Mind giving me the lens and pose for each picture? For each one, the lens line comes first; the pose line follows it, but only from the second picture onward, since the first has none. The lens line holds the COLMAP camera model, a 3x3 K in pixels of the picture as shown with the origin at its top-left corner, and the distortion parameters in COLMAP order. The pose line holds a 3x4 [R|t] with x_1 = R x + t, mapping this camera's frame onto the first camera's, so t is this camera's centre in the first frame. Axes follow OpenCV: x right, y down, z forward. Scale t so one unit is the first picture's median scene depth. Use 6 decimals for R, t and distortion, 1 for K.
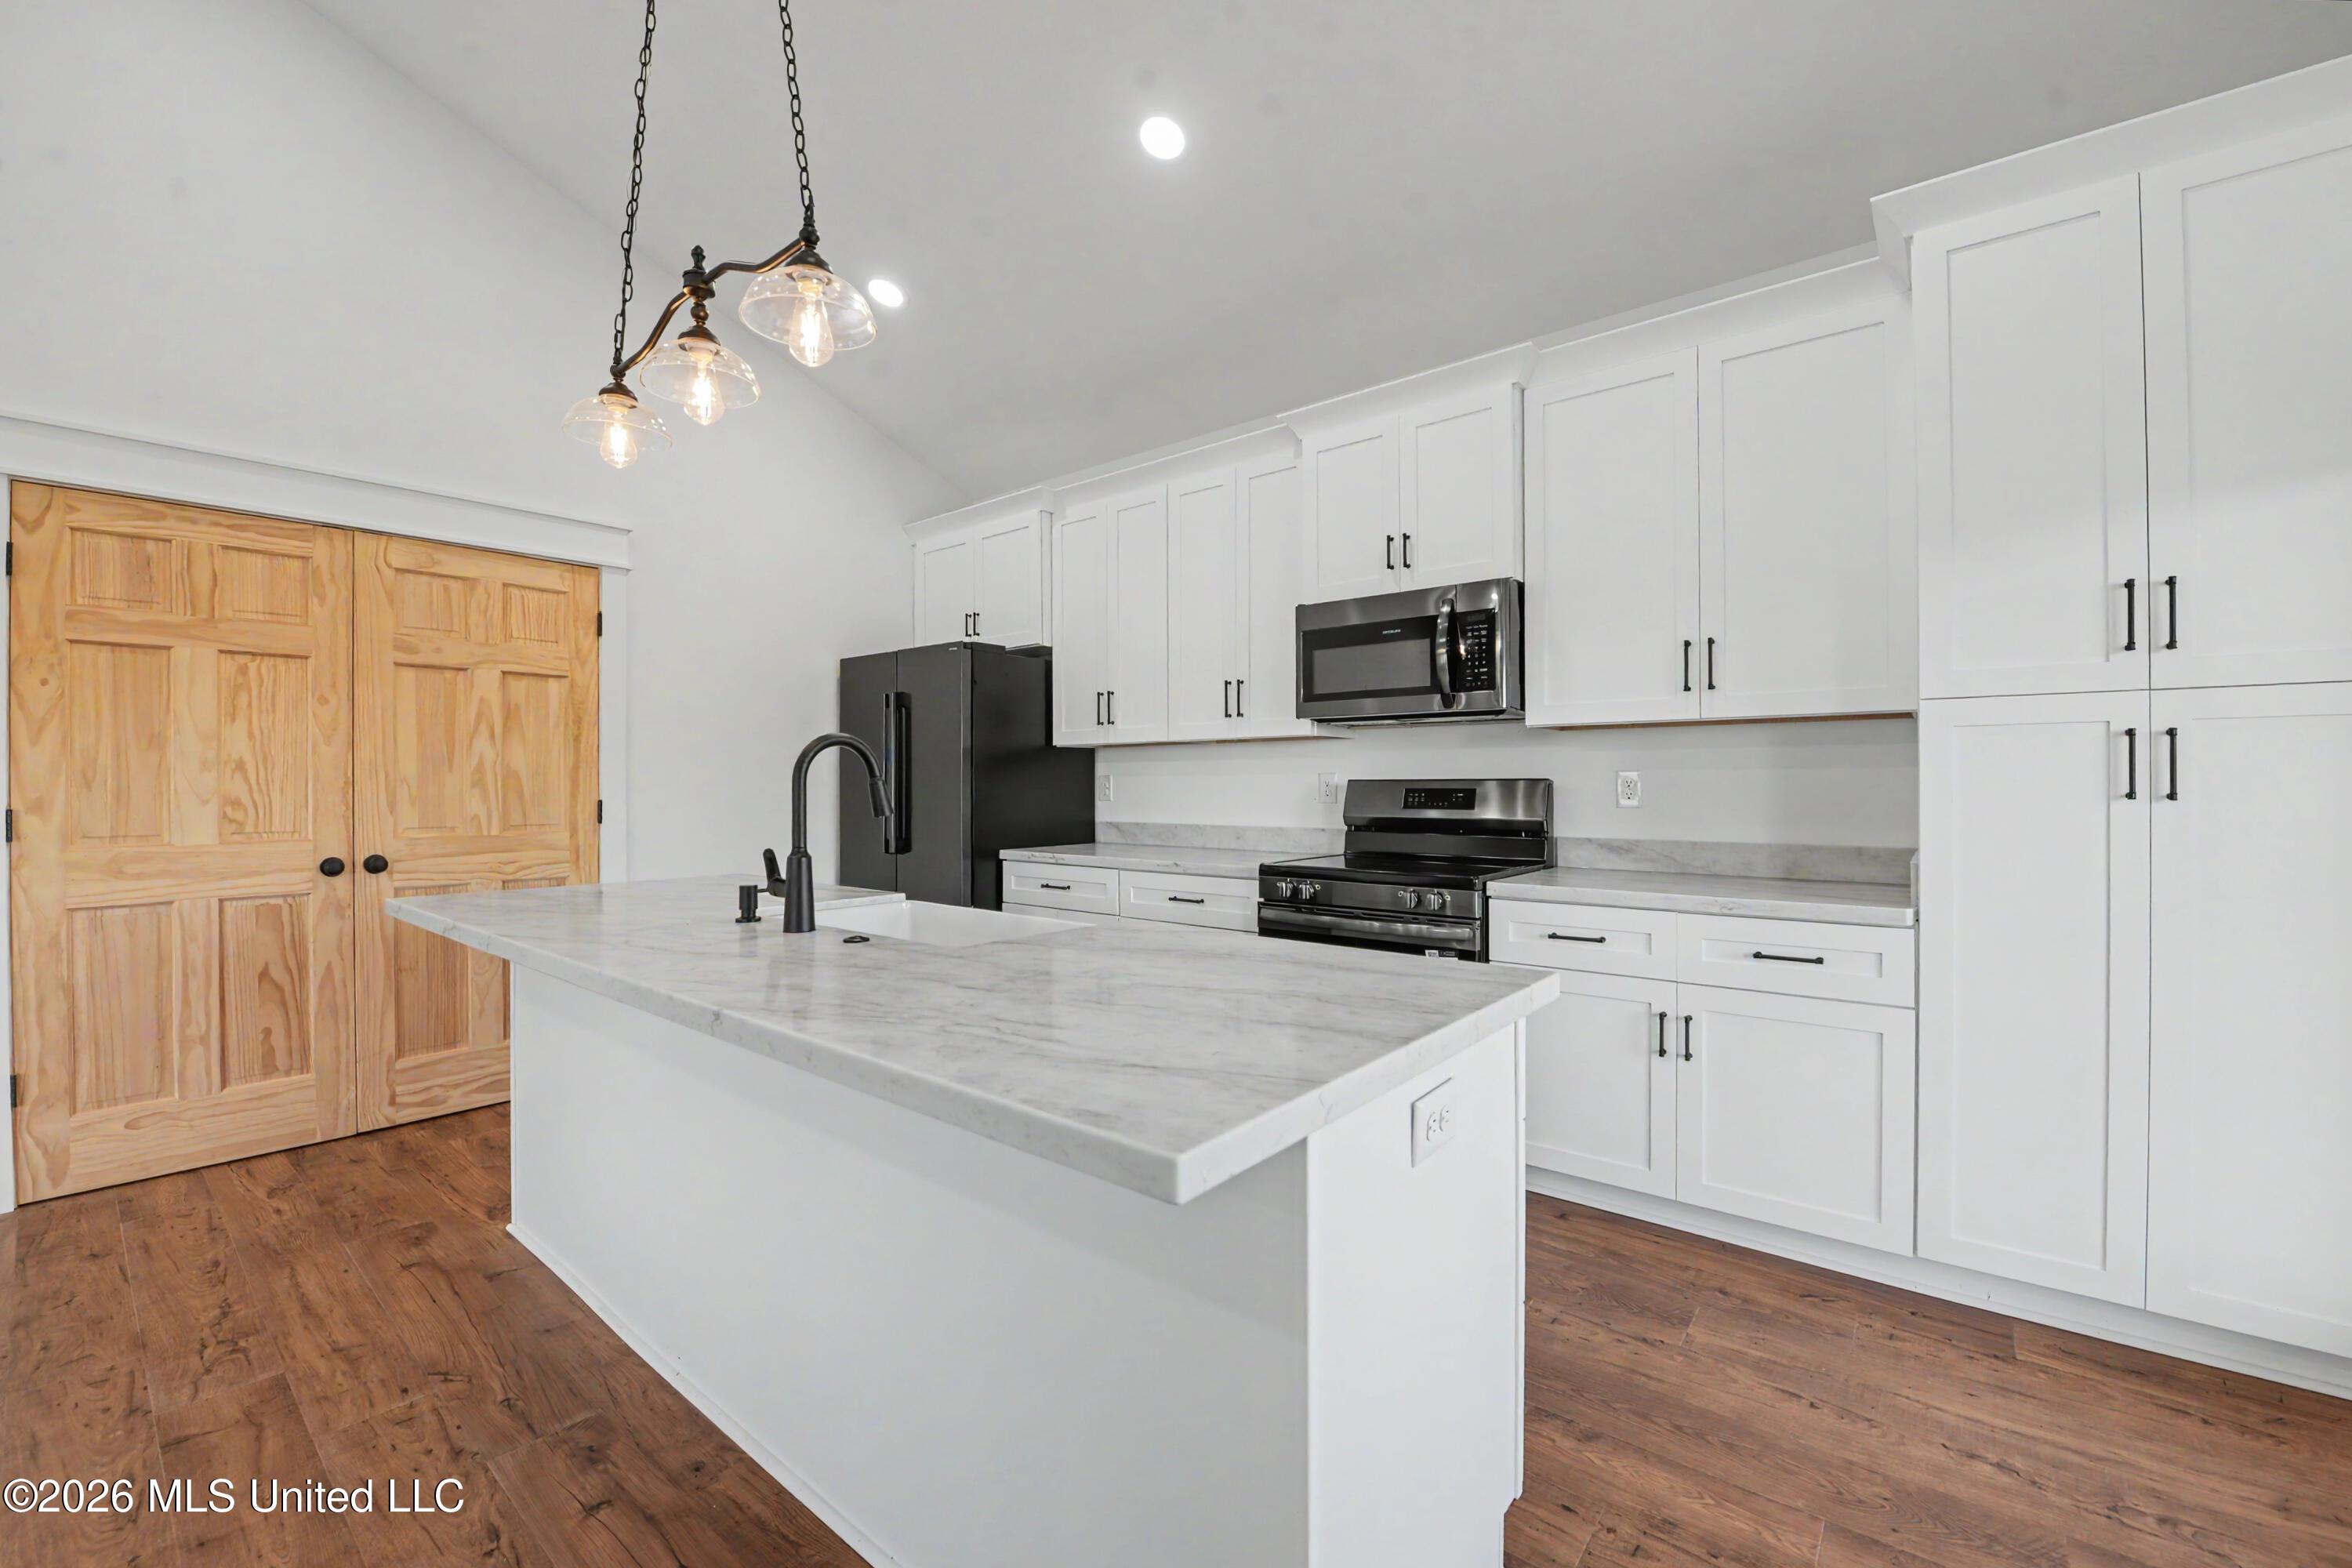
lens RADIAL K [[960.2, 0, 1167.7], [0, 960.2, 781.4], [0, 0, 1]] dist [-0.018288, -0.000469]
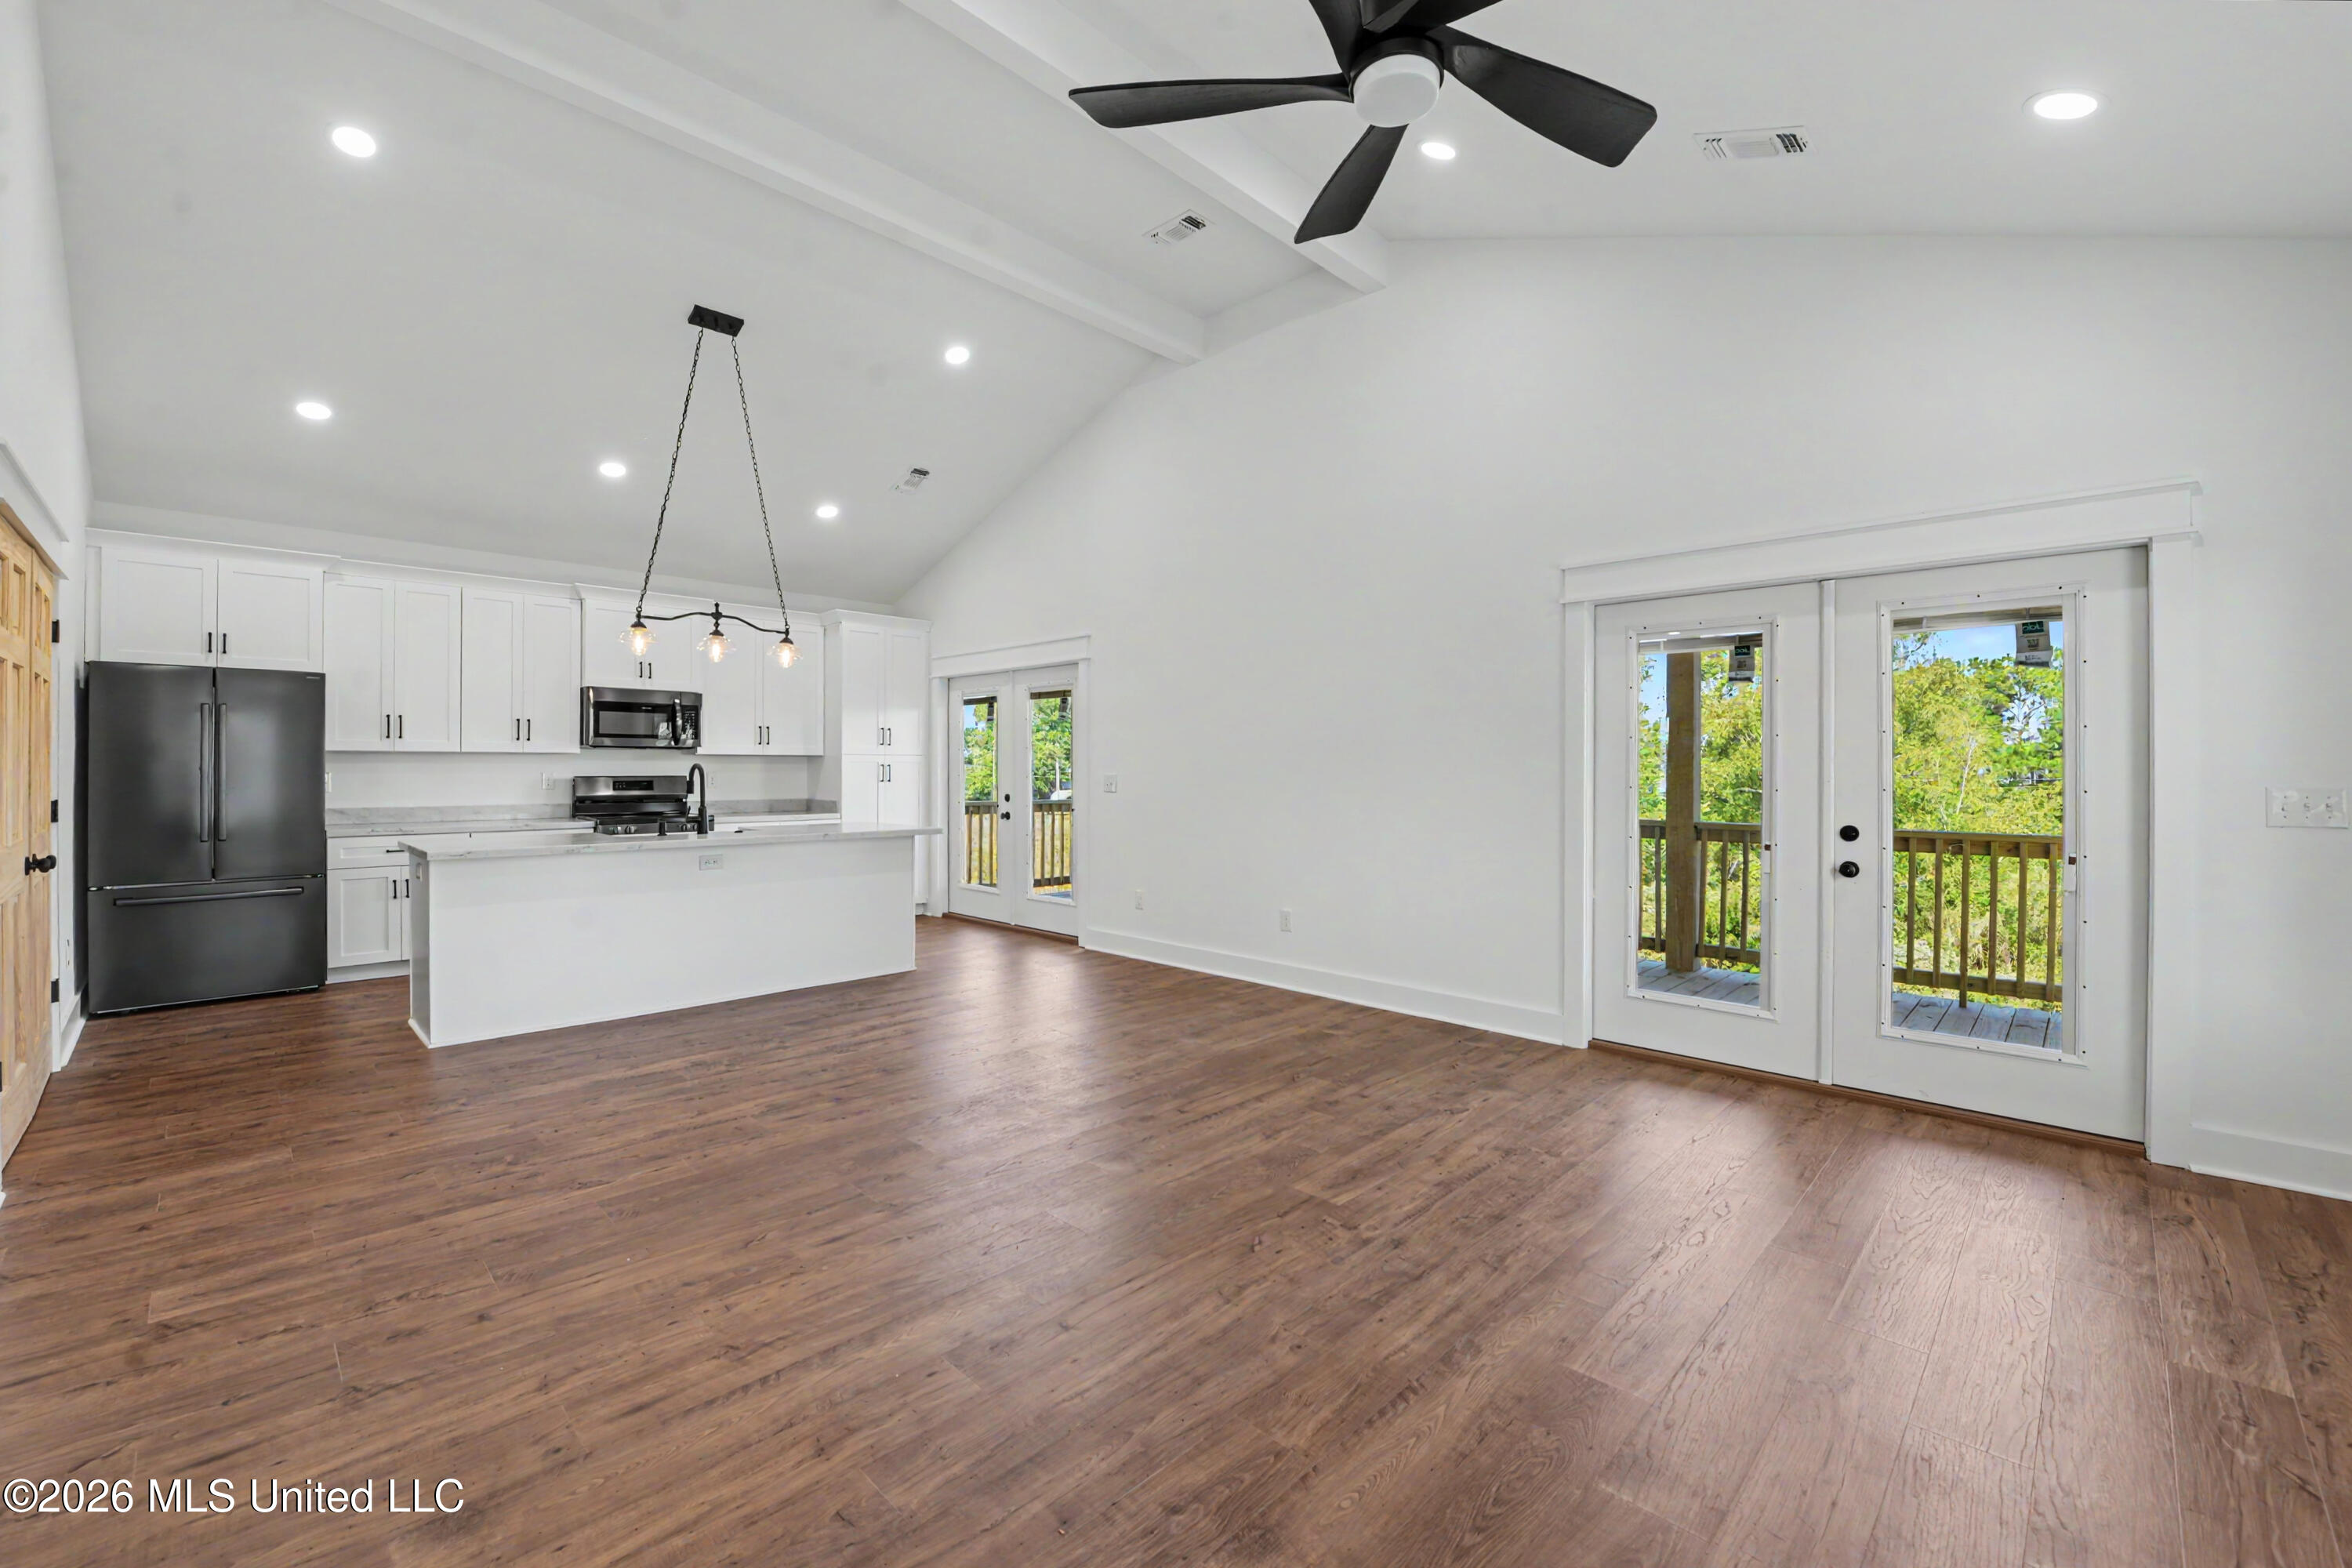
lens RADIAL K [[960.2, 0, 1167.7], [0, 960.2, 781.4], [0, 0, 1]] dist [-0.018288, -0.000469]
pose [[0.087429, -0.011666, 0.996102, -1.837827], [-0.006626, 0.999902, 0.012292, -0.026032], [-0.996149, -0.007674, 0.087343, -0.366091]]
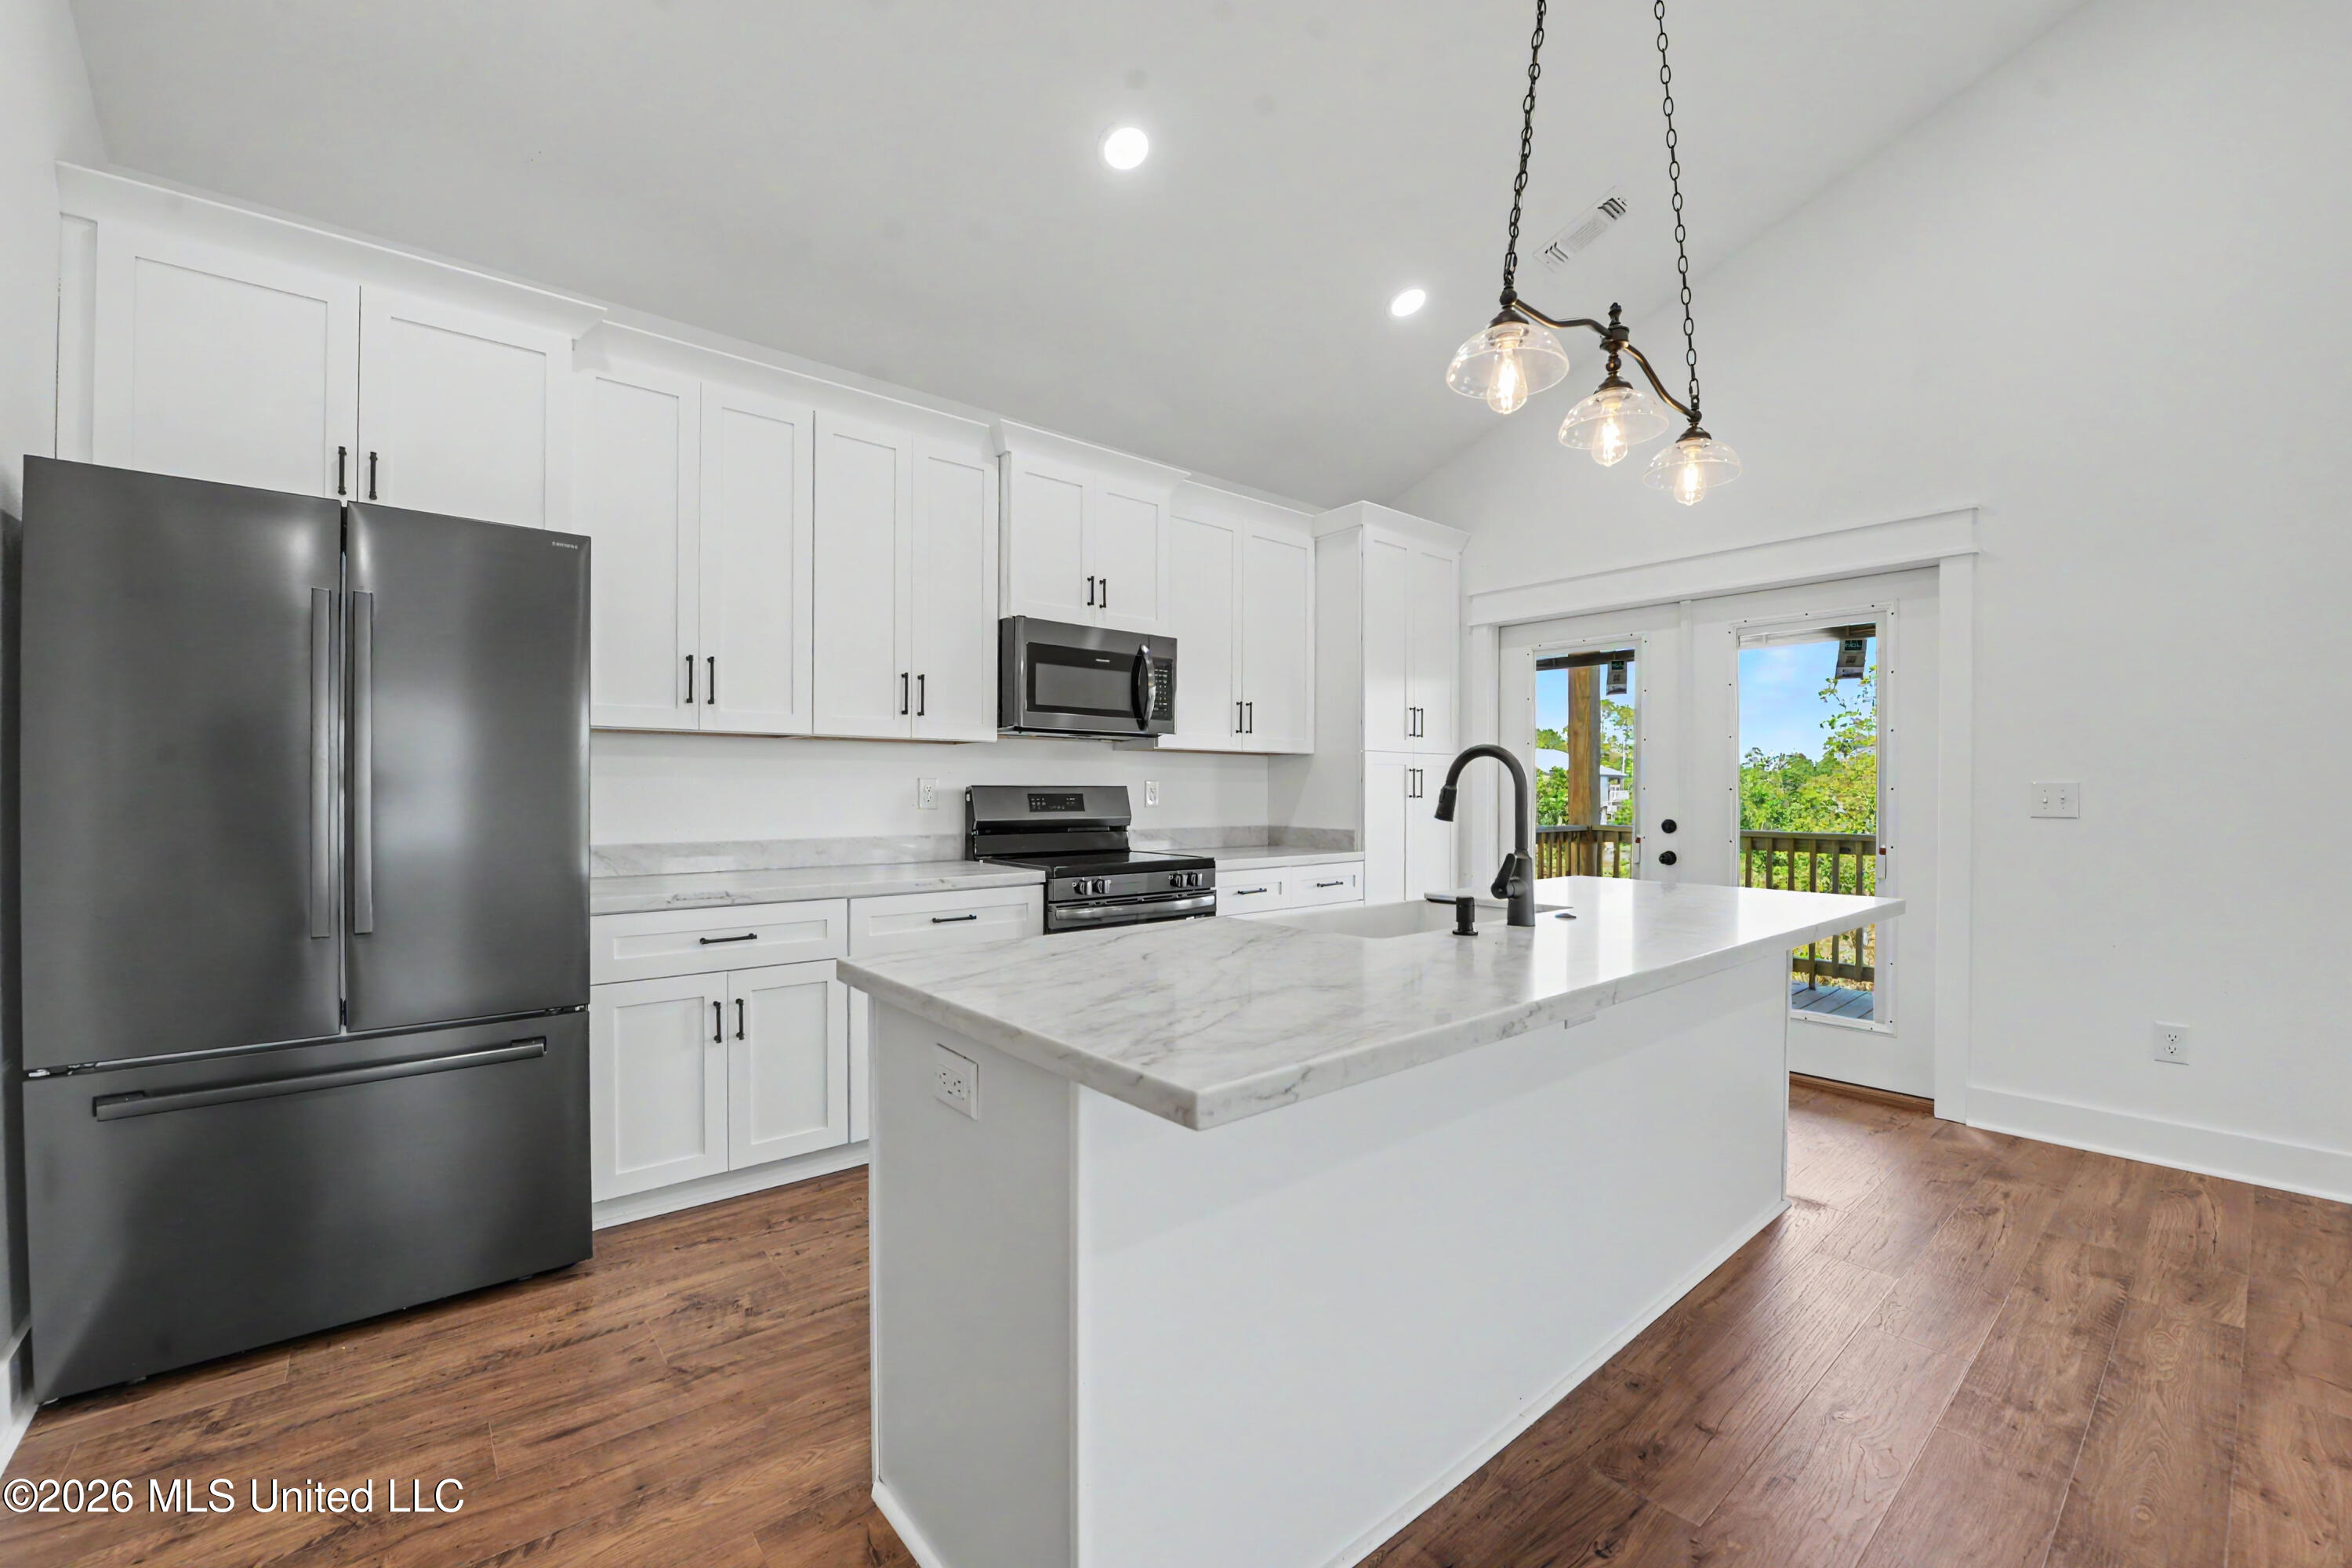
lens RADIAL K [[942.3, 0, 1180.5], [0, 942.3, 792.8], [0, 0, 1]] dist [-0.020271, -0.000311]
pose [[0.178029, -0.001097, 0.984025, -0.902126], [-0.007271, 0.999971, 0.002430, 0.002659], [-0.983998, -0.007588, 0.178016, 0.711354]]
